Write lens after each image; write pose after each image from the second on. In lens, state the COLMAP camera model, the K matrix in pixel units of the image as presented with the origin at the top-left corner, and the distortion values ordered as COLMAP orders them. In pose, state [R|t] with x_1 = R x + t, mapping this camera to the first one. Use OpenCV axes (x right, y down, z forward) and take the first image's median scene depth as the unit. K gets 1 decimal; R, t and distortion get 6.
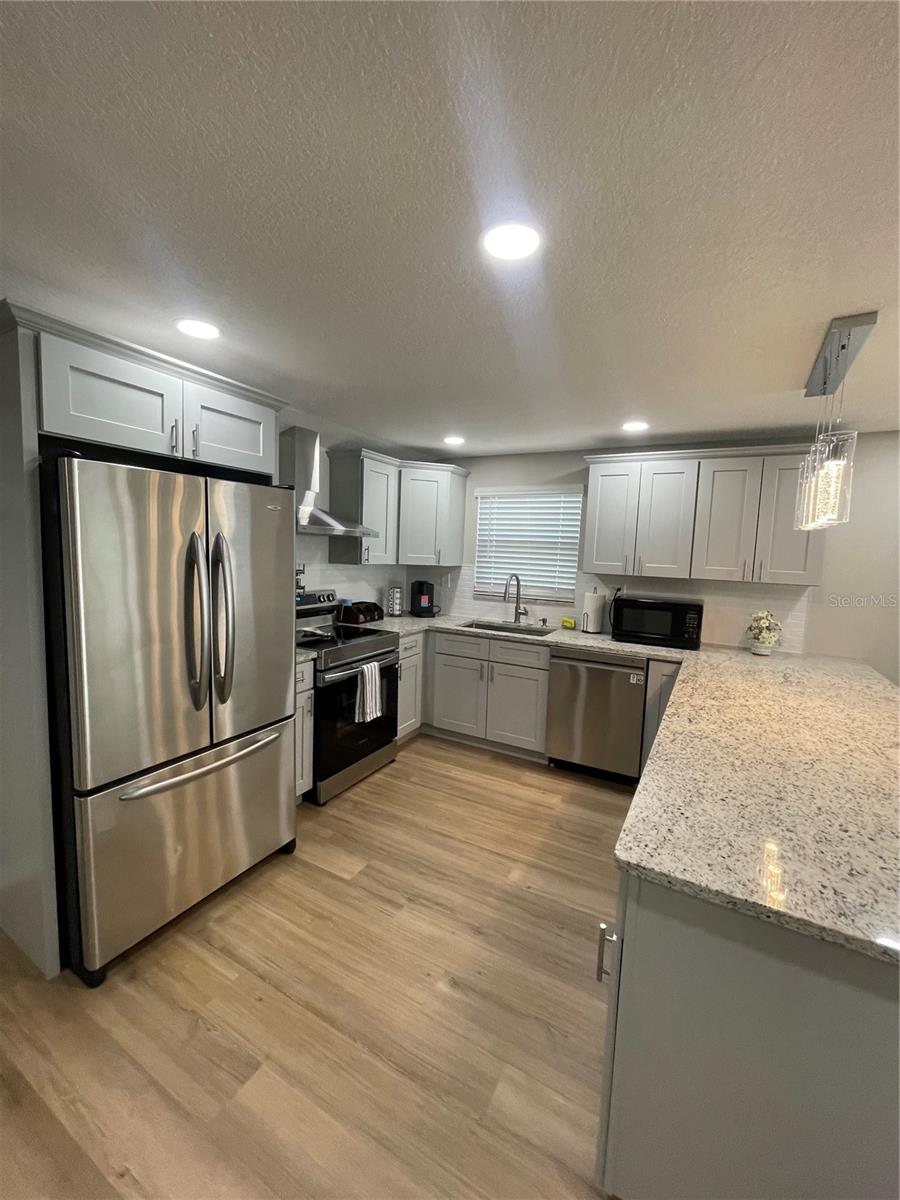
lens RADIAL K [[484.0, 0, 446.8], [0, 484.0, 598.5], [0, 0, 1]] dist [-0.006619, 0.002577]
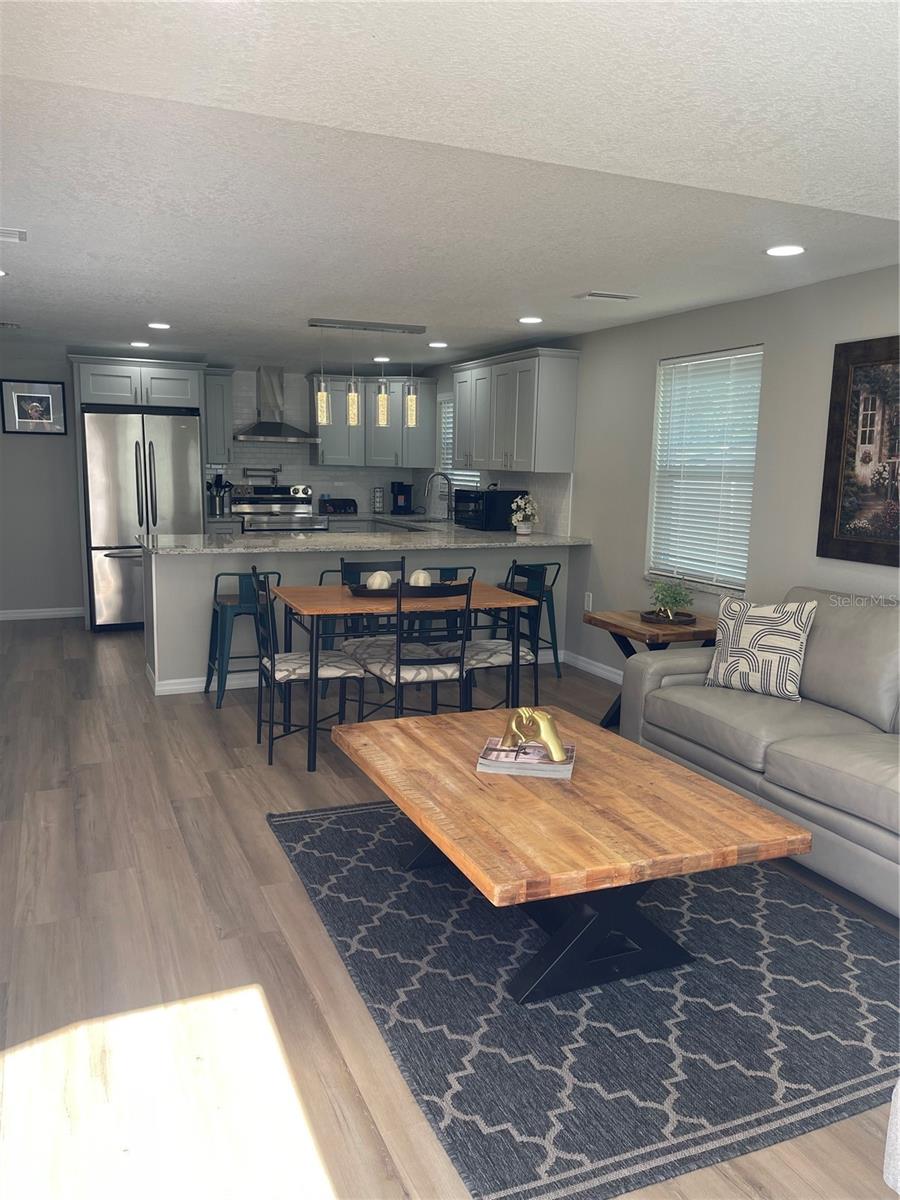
lens RADIAL K [[911.1, 0, 442.9], [0, 911.1, 605.3], [0, 0, 1]] dist [0.044982, -0.020300]
pose [[0.789374, 0.075587, -0.609242, 1.914468], [-0.054034, 0.997094, 0.053696, 0.185979], [0.611530, -0.009466, 0.791165, -0.872000]]
